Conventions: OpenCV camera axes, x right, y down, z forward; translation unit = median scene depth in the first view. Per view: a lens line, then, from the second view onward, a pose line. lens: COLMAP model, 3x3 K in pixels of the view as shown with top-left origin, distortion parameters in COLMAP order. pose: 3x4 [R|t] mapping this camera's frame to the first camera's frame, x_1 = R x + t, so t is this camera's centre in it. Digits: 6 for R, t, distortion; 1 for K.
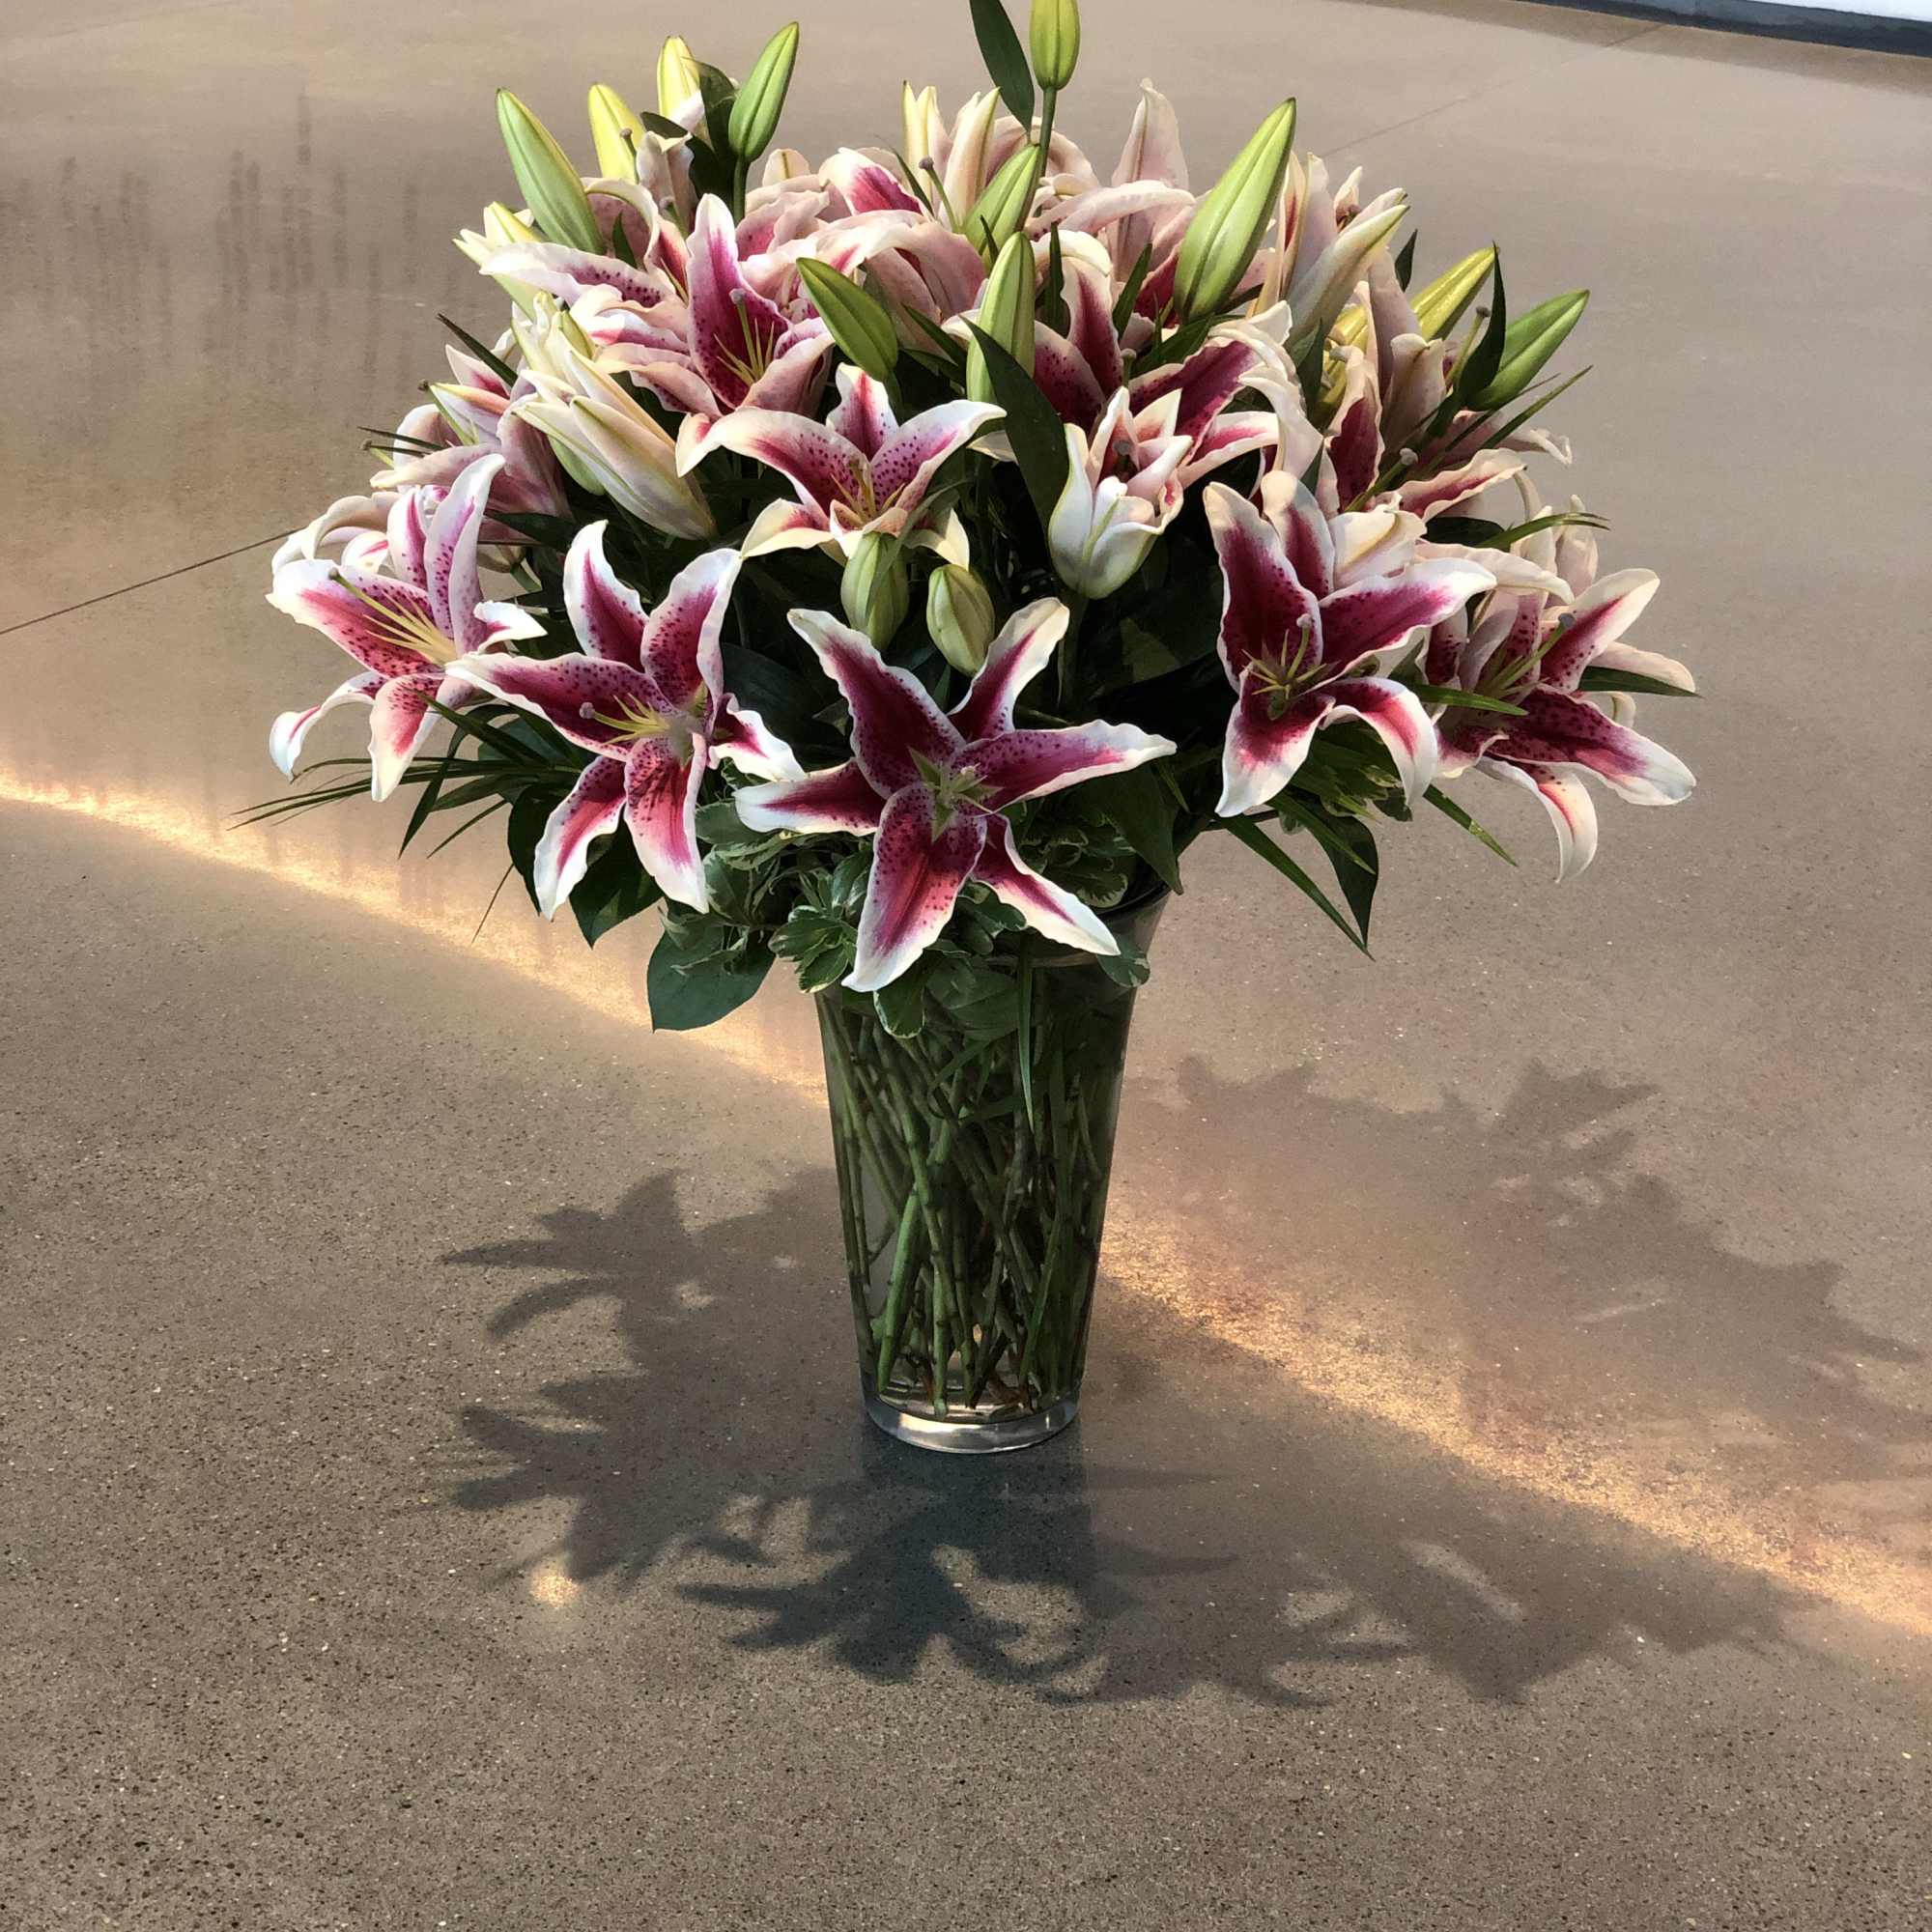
lens RADIAL K [[3899.5, 0, 984.7], [0, 3899.5, 975.4], [0, 0, 1]] dist [0.038470, 0.000000]
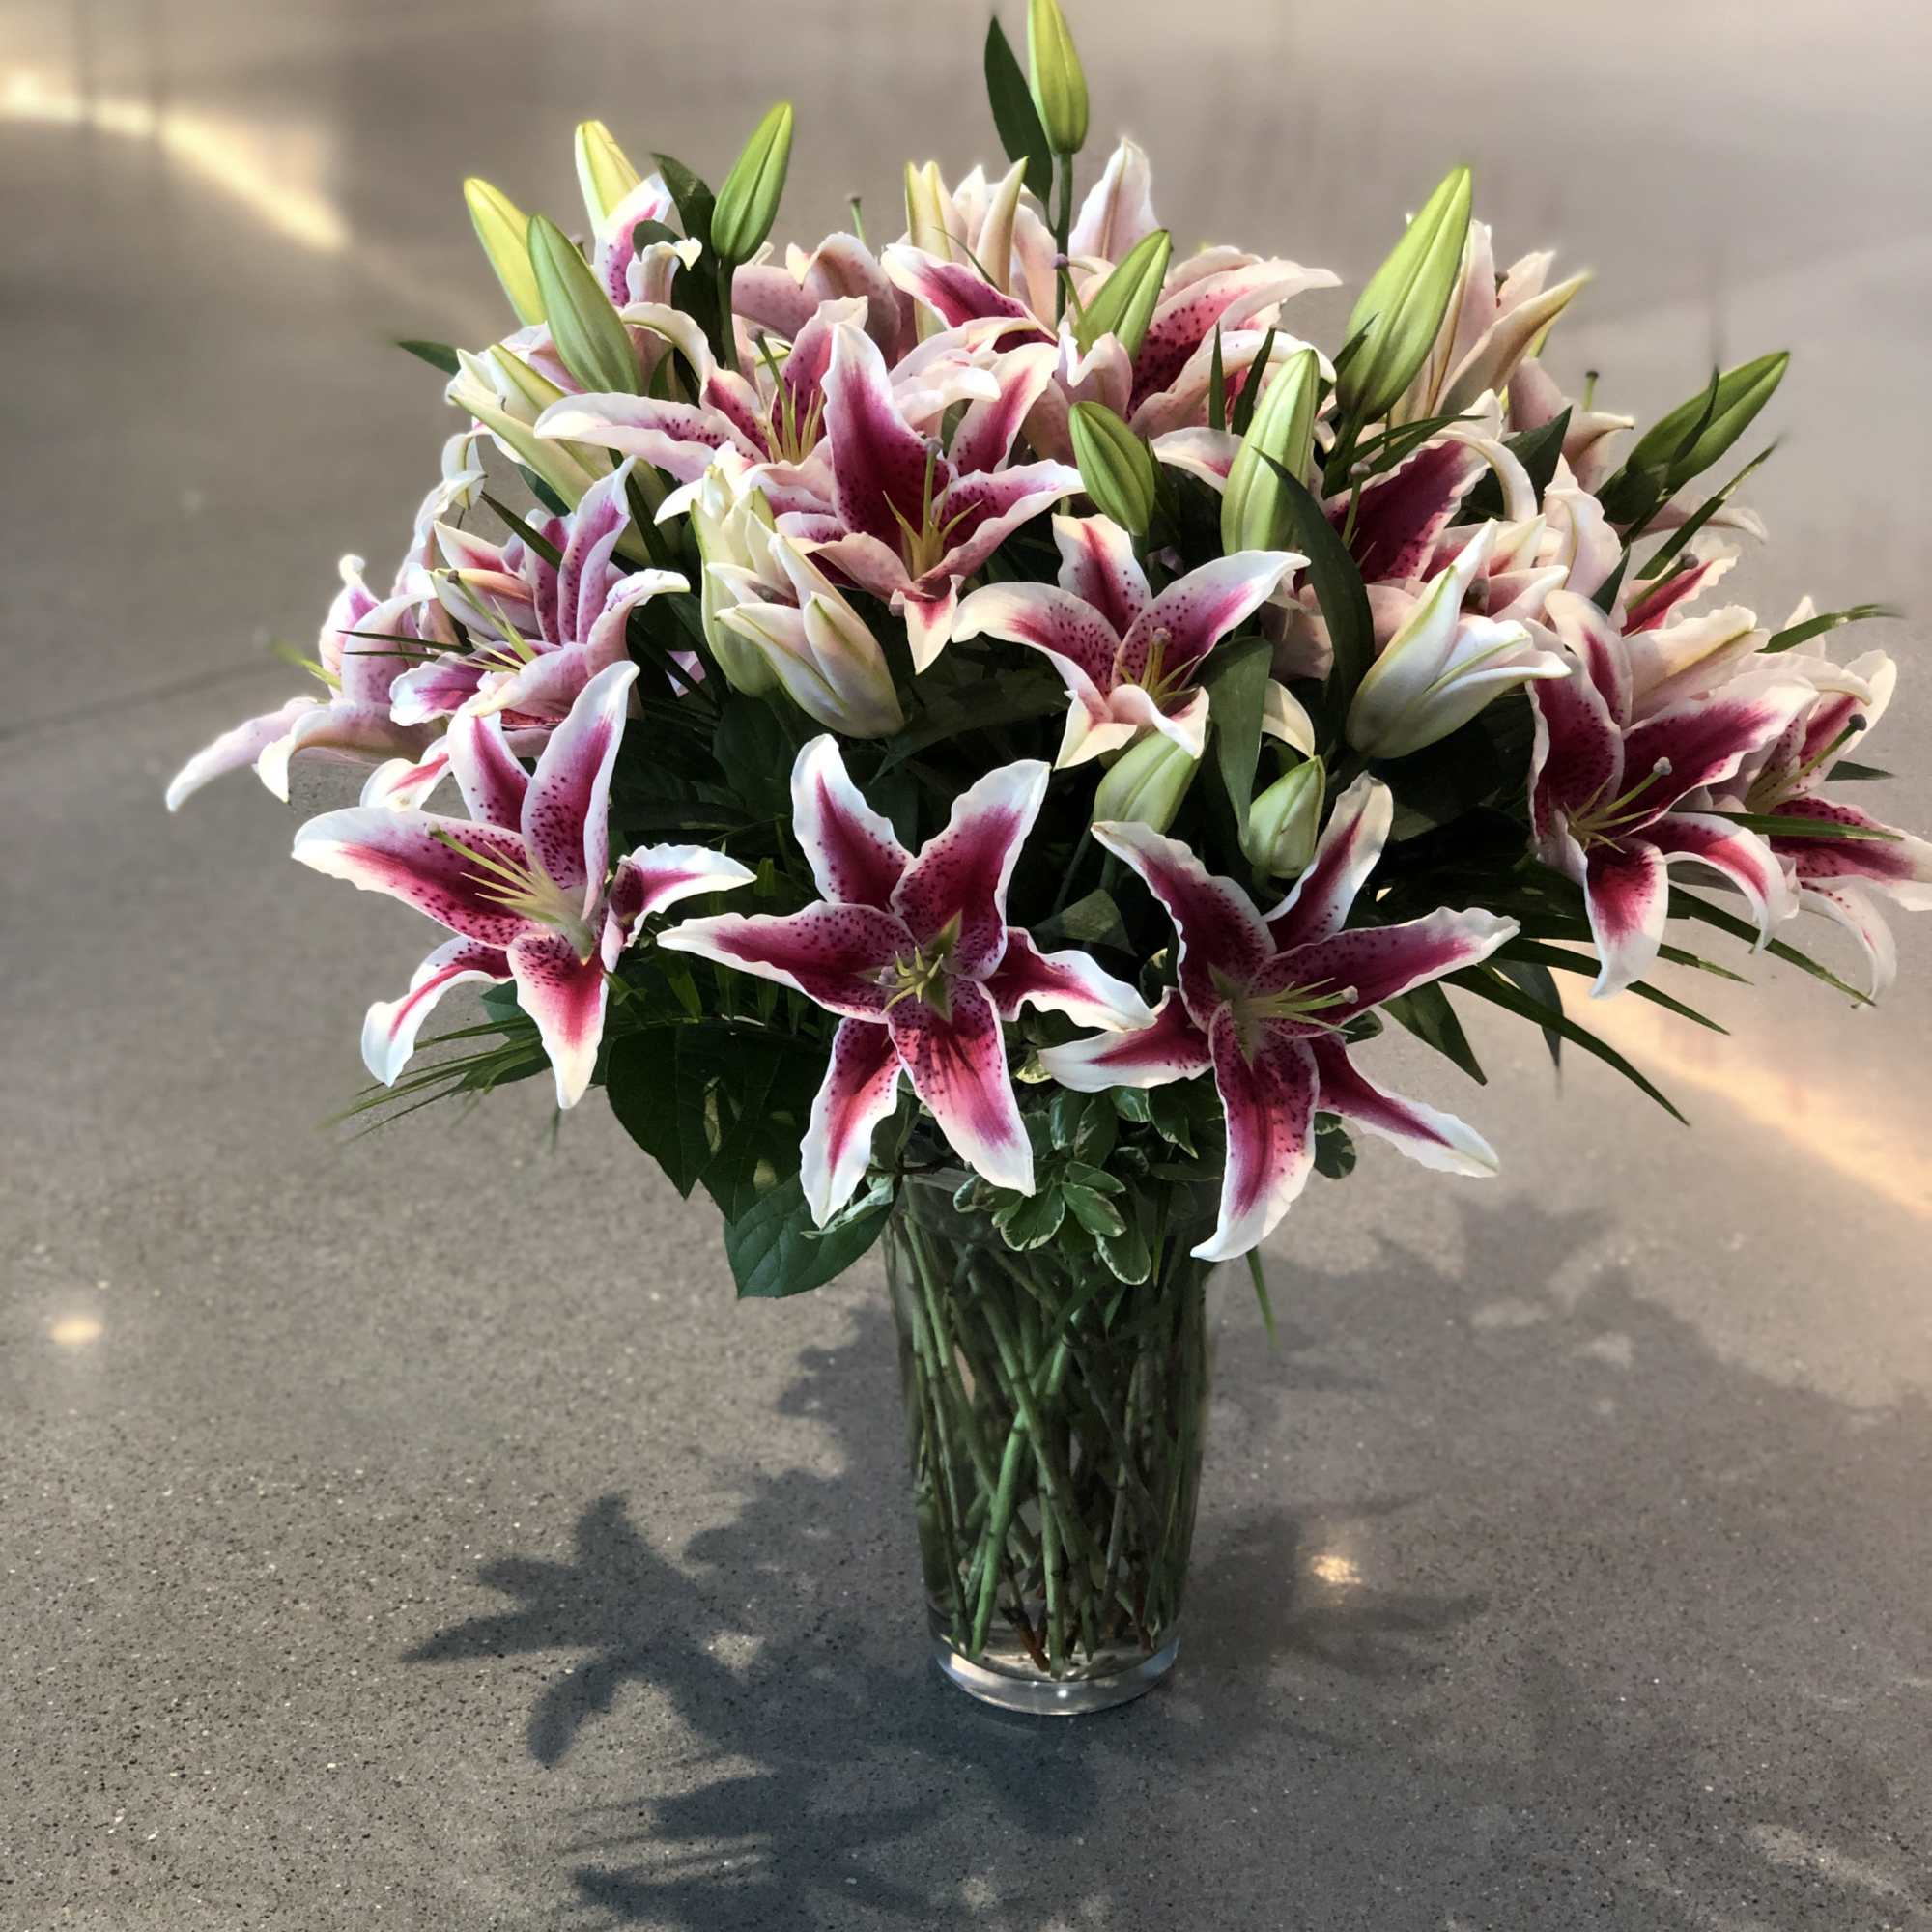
lens RADIAL K [[3899.5, 0, 995.6], [0, 3899.5, 966.6], [0, 0, 1]] dist [0.038470, 0.000000]
pose [[0.942796, -0.133542, 0.305453, -0.311697], [0.125146, 0.991024, 0.046999, -0.099602], [-0.308988, -0.006085, 0.951047, 0.201319]]
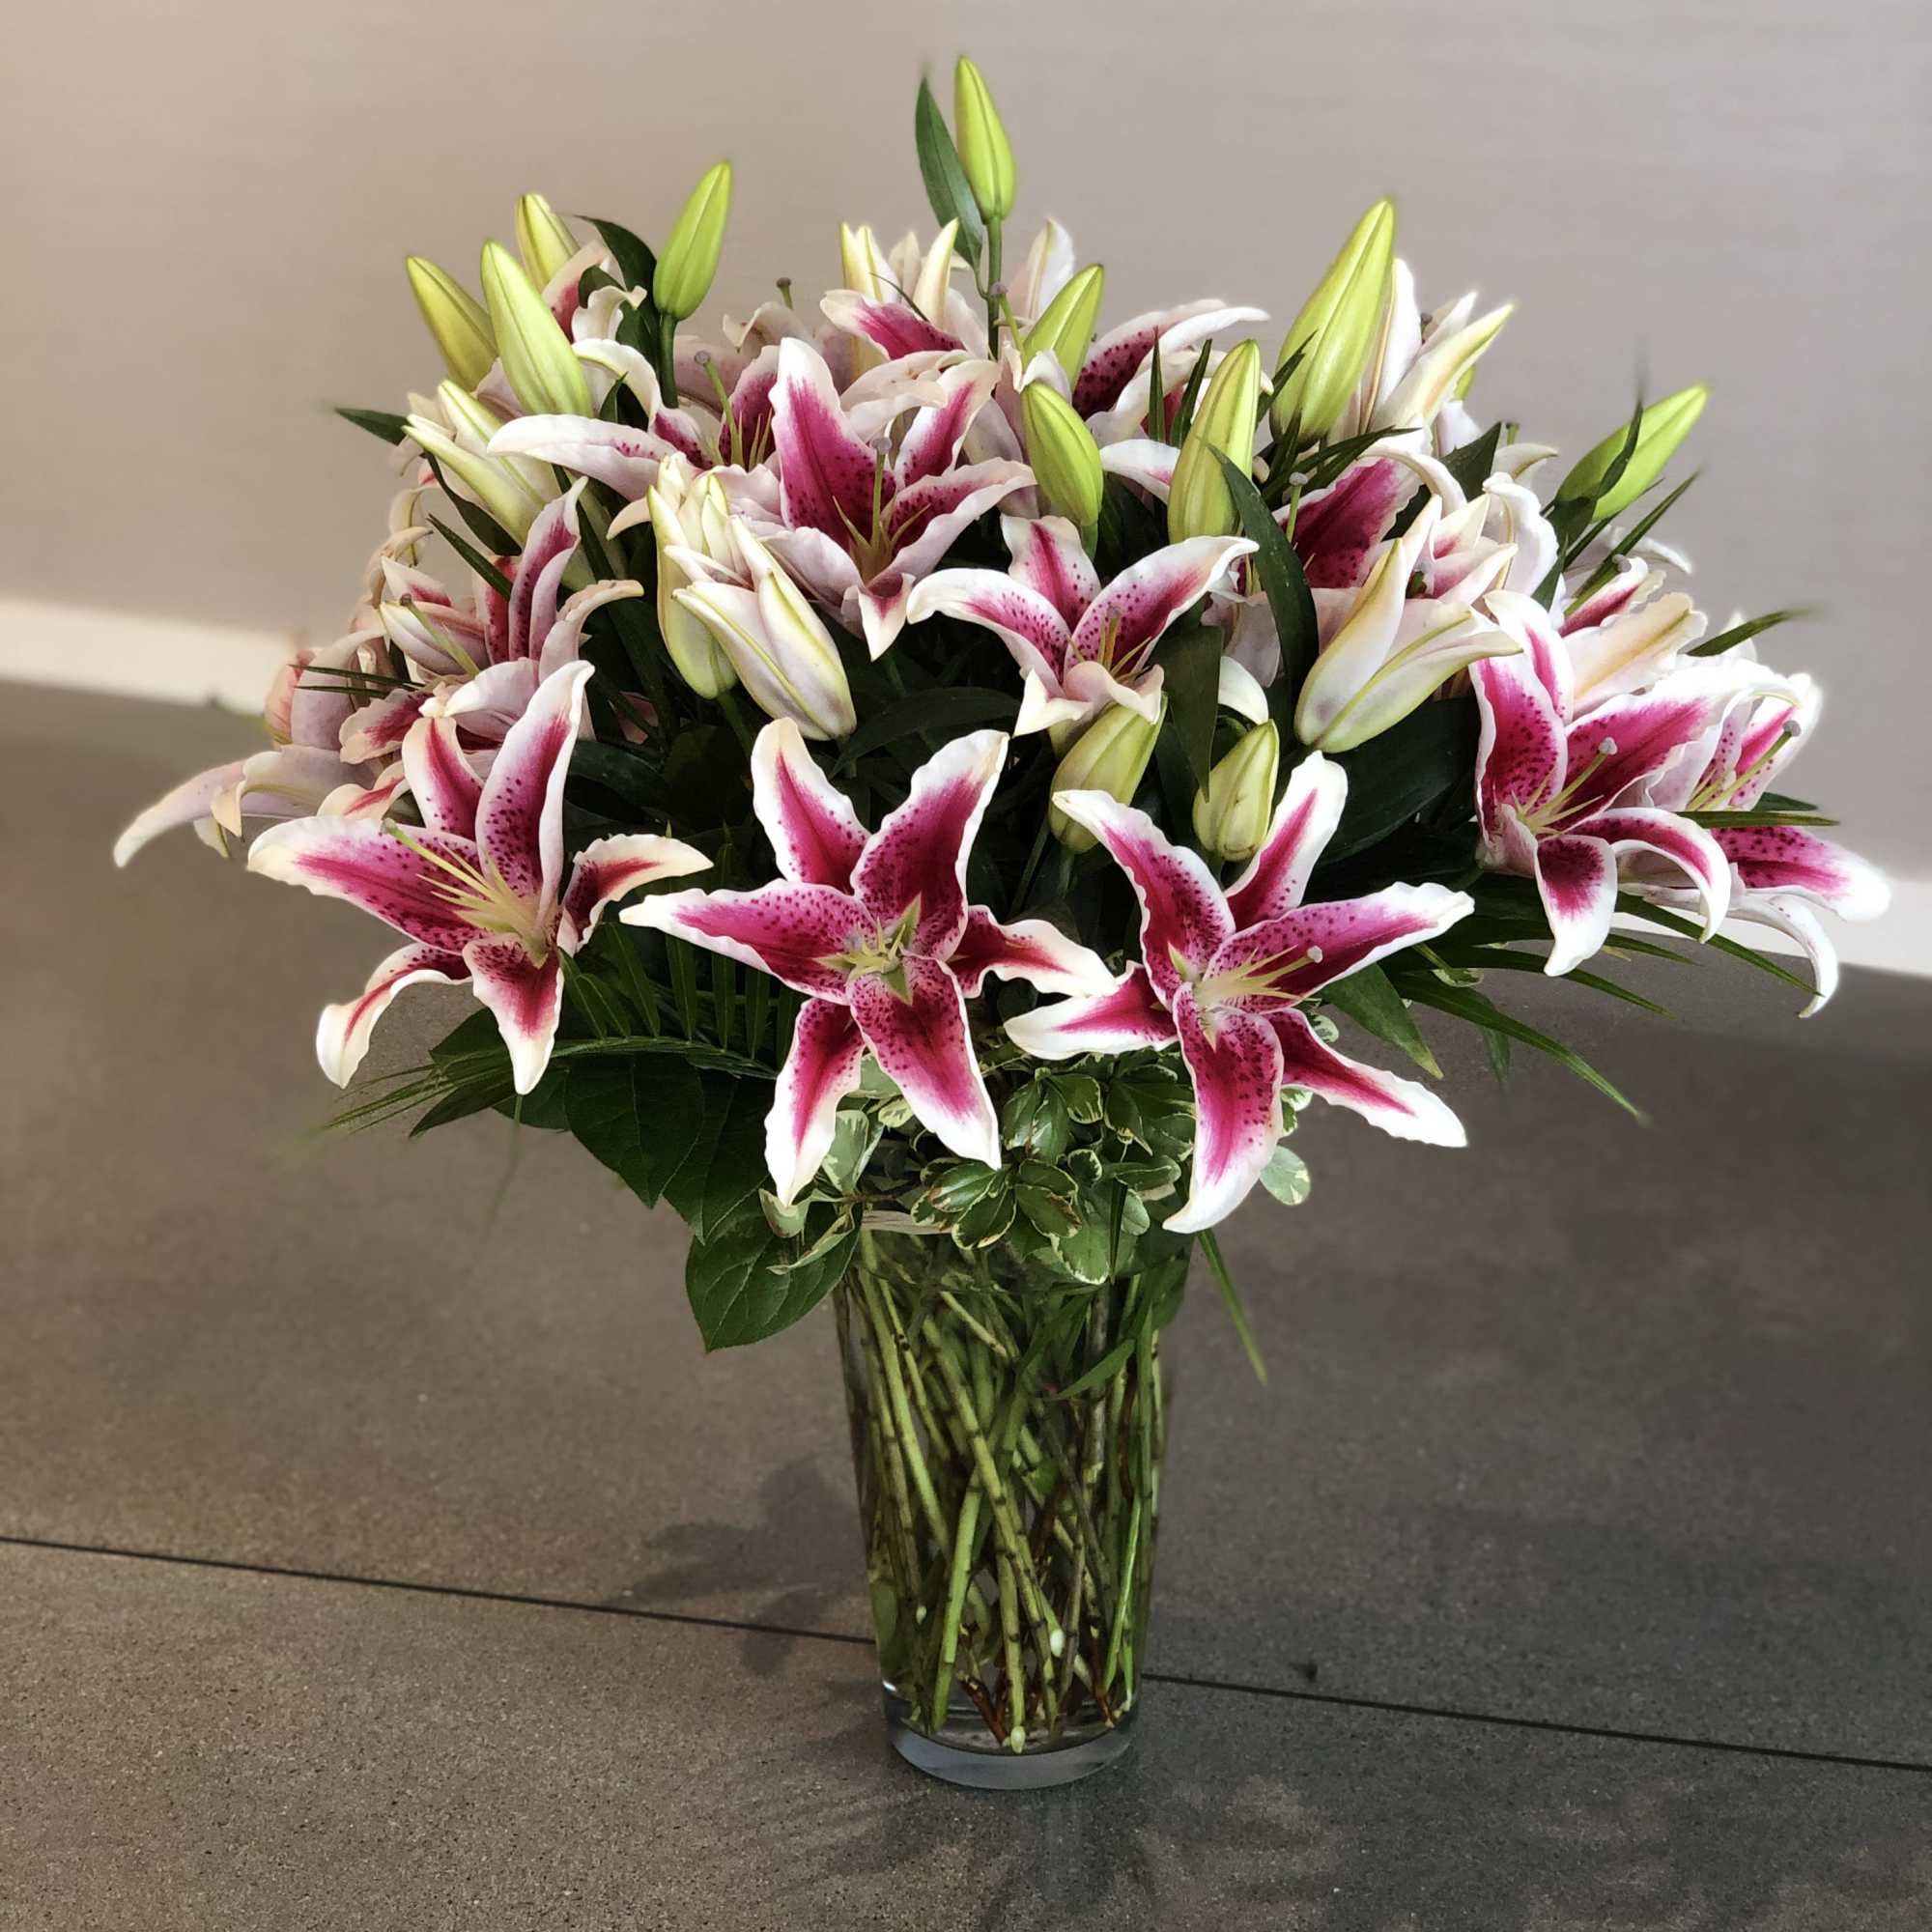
lens RADIAL K [[3899.5, 0, 982.6], [0, 3899.5, 928.9], [0, 0, 1]] dist [0.038470, 0.000000]
pose [[0.930705, -0.115267, 0.347134, -0.340736], [0.145930, 0.987259, -0.063432, -0.013365], [-0.335399, 0.109694, 0.935668, 0.208762]]
